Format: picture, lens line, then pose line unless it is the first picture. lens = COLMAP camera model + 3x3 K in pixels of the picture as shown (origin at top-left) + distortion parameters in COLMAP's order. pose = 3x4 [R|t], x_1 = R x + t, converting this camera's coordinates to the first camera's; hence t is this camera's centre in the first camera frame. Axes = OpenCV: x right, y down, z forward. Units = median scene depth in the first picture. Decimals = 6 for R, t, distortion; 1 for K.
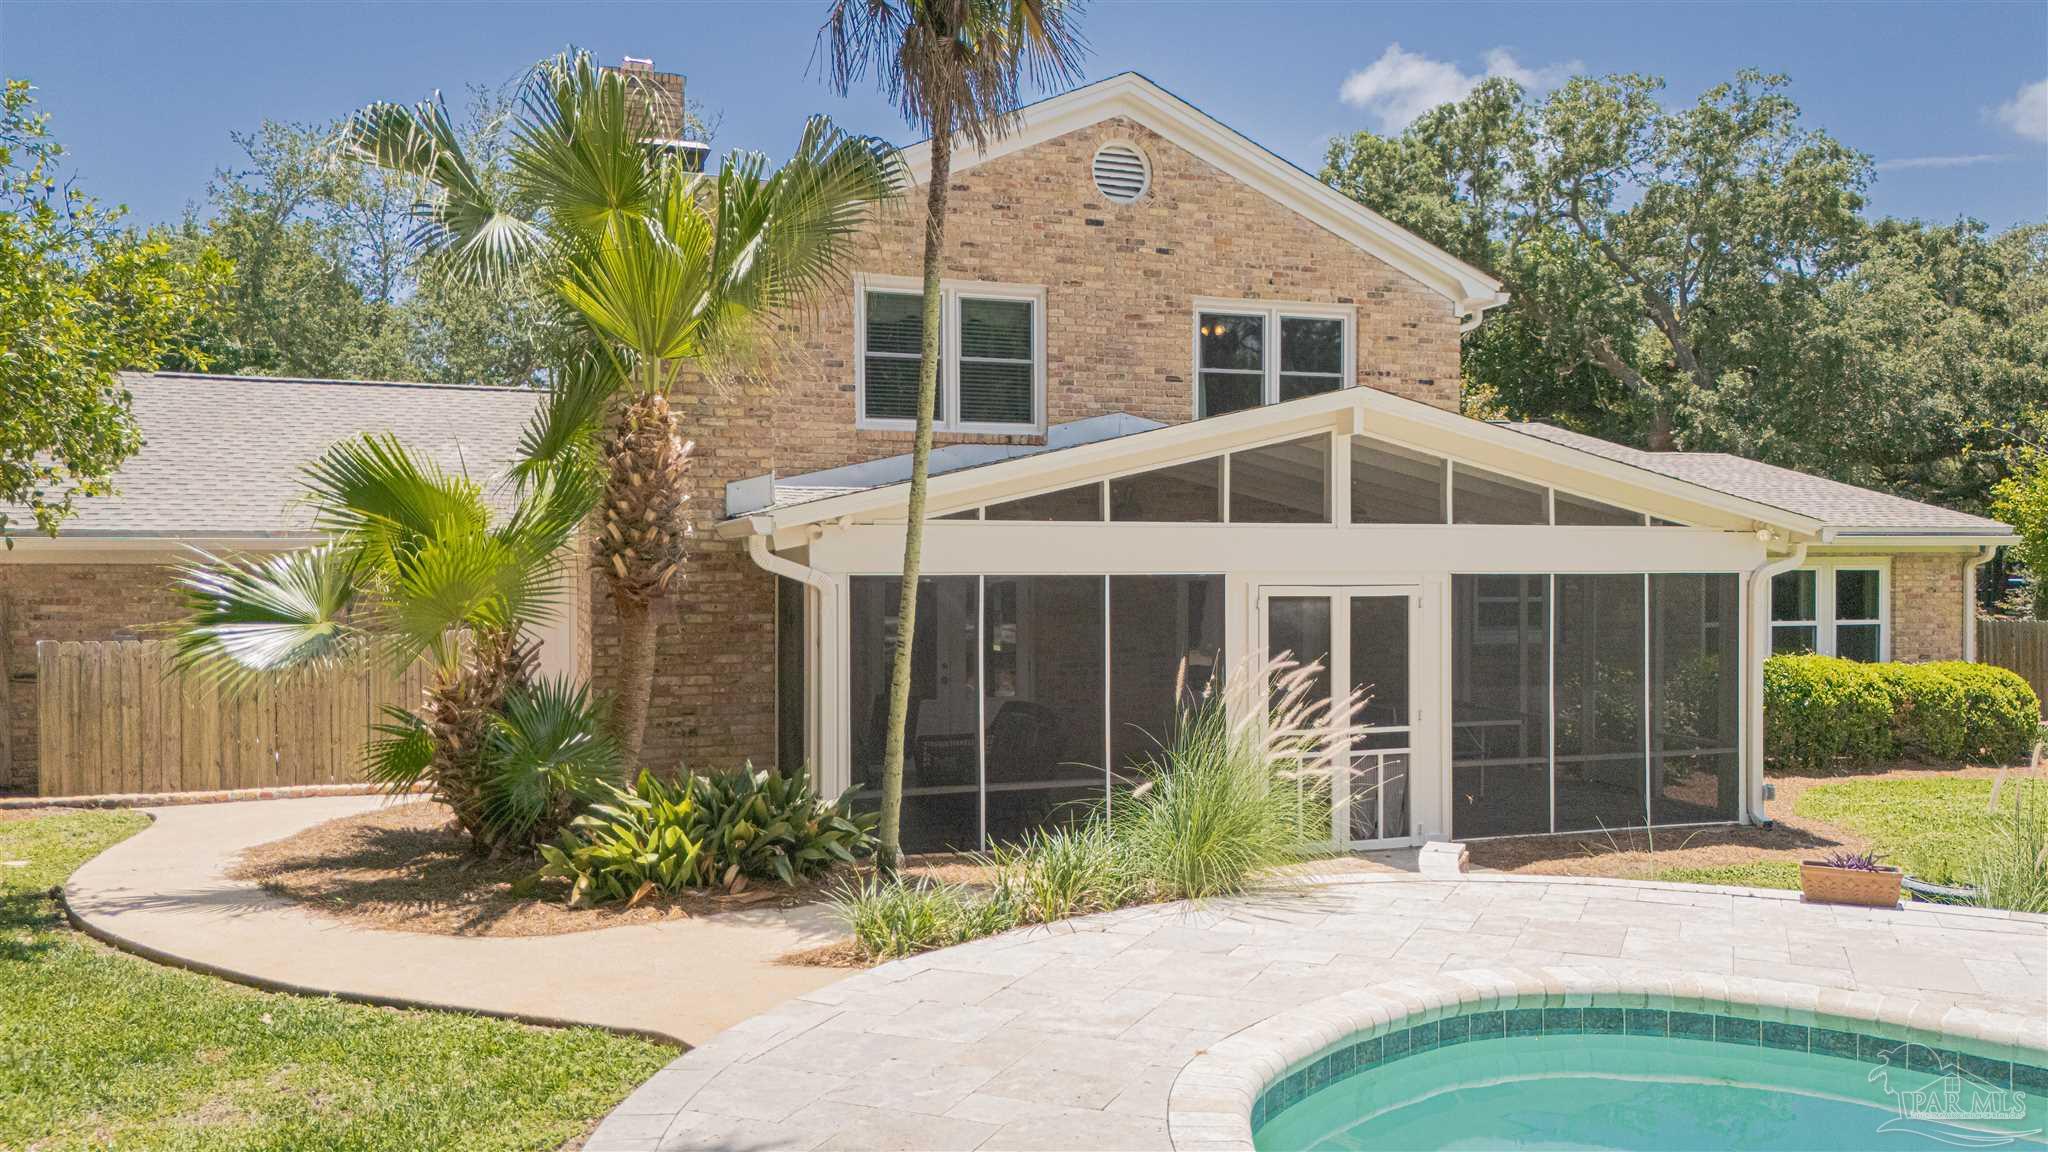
lens RADIAL K [[1512.8, 0, 1033.3], [0, 1512.8, 573.1], [0, 0, 1]] dist [0.063429, -0.050752]
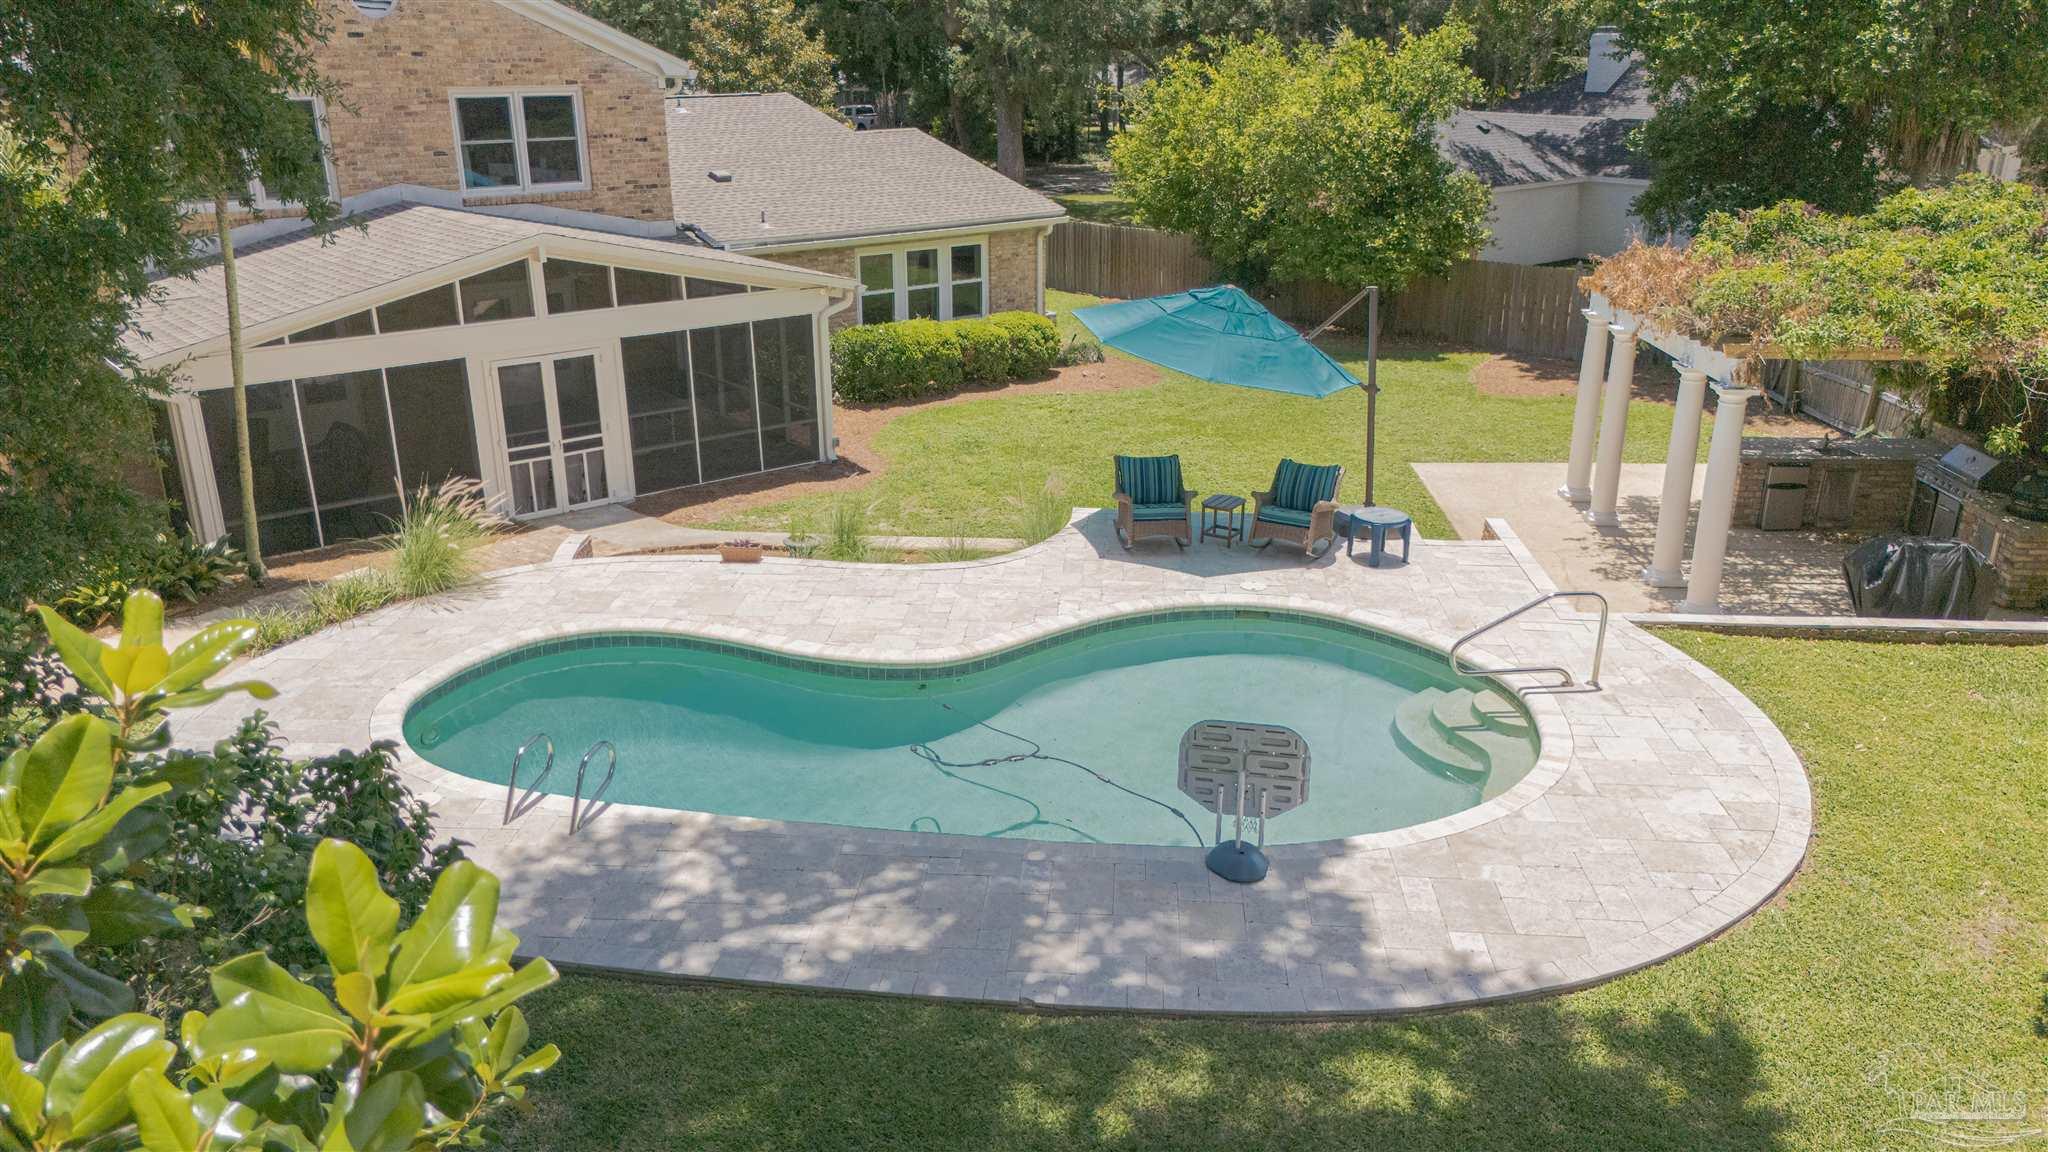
lens RADIAL K [[1512.8, 0, 1019.4], [0, 1512.8, 579.7], [0, 0, 1]] dist [0.063429, -0.050752]
pose [[0.937327, -0.116841, 0.328278, 0.078148], [0.001928, 0.943831, 0.330423, -0.201720], [-0.348446, -0.309081, 0.884904, -0.453572]]
